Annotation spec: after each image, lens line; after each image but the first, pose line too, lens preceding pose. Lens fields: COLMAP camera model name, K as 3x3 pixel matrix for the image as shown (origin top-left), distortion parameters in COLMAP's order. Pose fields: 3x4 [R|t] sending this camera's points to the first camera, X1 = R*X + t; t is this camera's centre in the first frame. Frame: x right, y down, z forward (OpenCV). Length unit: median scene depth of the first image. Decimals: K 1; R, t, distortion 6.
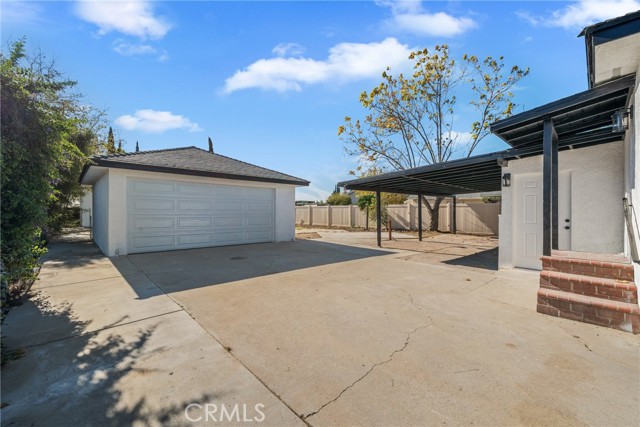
lens RADIAL K [[254.6, 0, 318.1], [0, 254.6, 213.6], [0, 0, 1]] dist [0.001496, -0.000441]
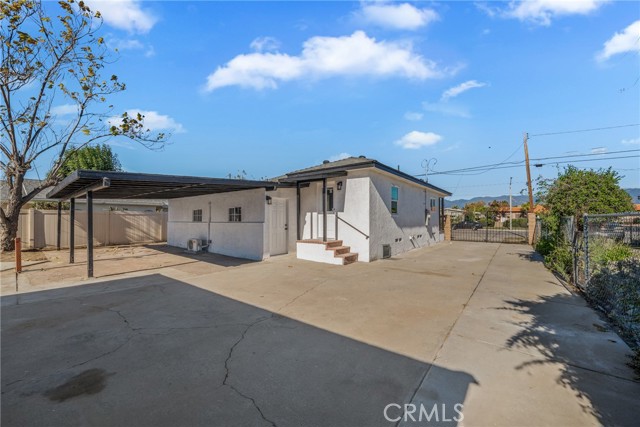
lens RADIAL K [[254.6, 0, 317.7], [0, 254.6, 213.8], [0, 0, 1]] dist [0.001496, -0.000441]
pose [[-0.142245, 0.016598, 0.989692, -0.801631], [0.010181, 0.999831, -0.015305, -0.022527], [-0.989779, 0.007899, -0.142390, 0.930446]]
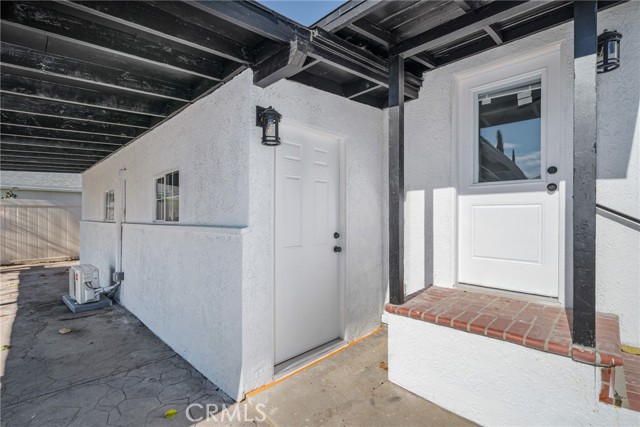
lens RADIAL K [[284.4, 0, 320.8], [0, 284.4, 215.6], [0, 0, 1]] dist [0.016221, 0.000344]
pose [[-0.049529, 0.004842, 0.998761, 0.368233], [0.005734, 0.999973, -0.004564, -0.009432], [-0.998756, 0.005500, -0.049556, 0.951750]]
